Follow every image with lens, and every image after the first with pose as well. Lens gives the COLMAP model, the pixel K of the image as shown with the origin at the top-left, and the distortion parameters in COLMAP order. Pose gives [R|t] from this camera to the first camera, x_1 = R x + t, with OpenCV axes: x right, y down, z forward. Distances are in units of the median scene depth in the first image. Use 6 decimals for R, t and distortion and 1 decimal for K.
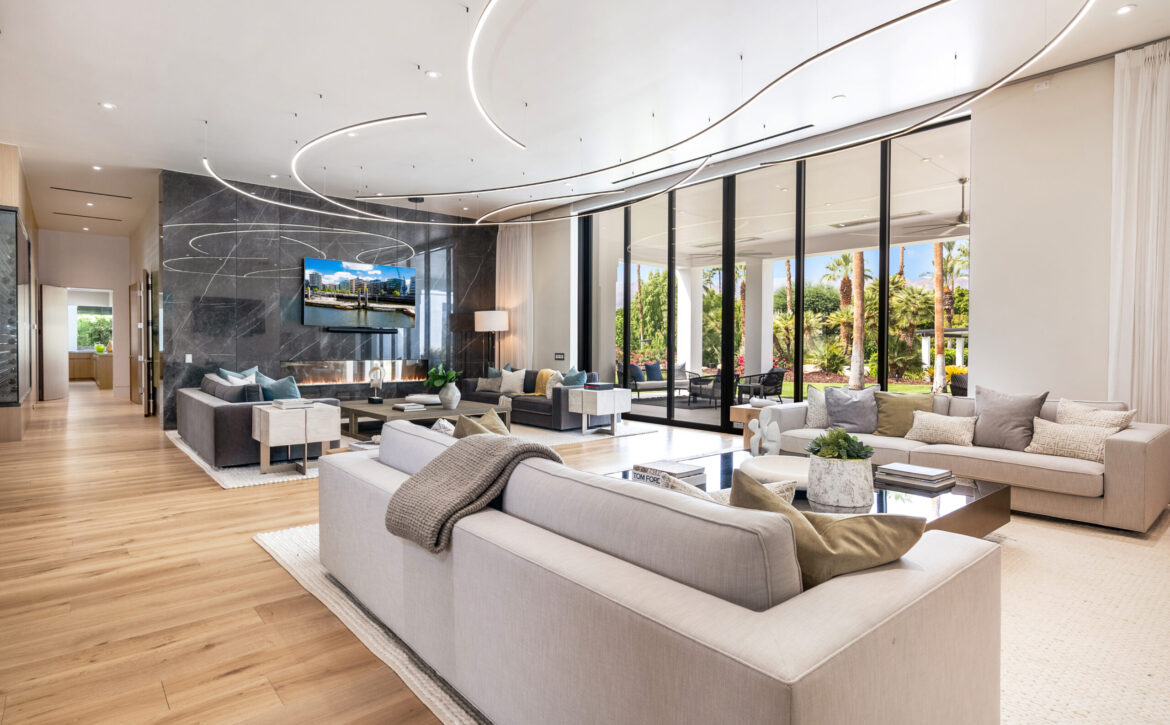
lens RADIAL K [[613.8, 0, 617.2], [0, 613.8, 357.5], [0, 0, 1]] dist [0.002041, 0.000376]
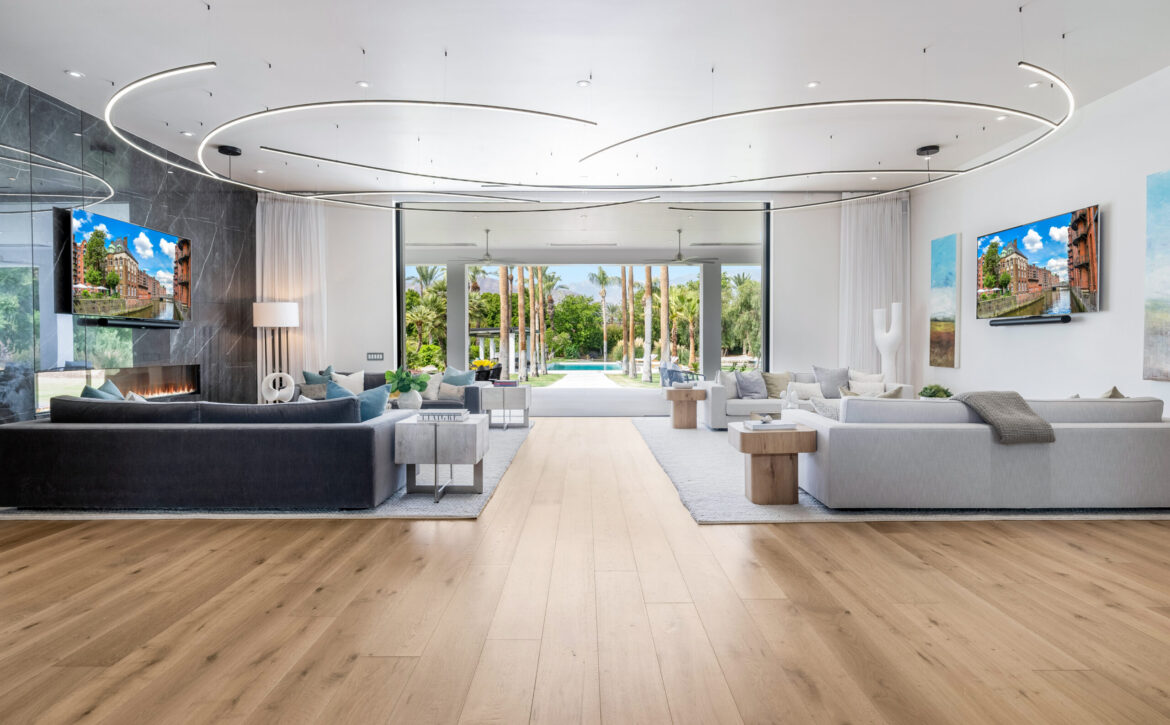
lens RADIAL K [[613.8, 0, 617.2], [0, 613.8, 357.5], [0, 0, 1]] dist [0.002041, 0.000376]
pose [[0.648003, -0.022056, 0.761318, -0.660463], [0.017833, 0.999746, 0.013784, -0.009420], [-0.761429, 0.004644, 0.648232, 0.177063]]
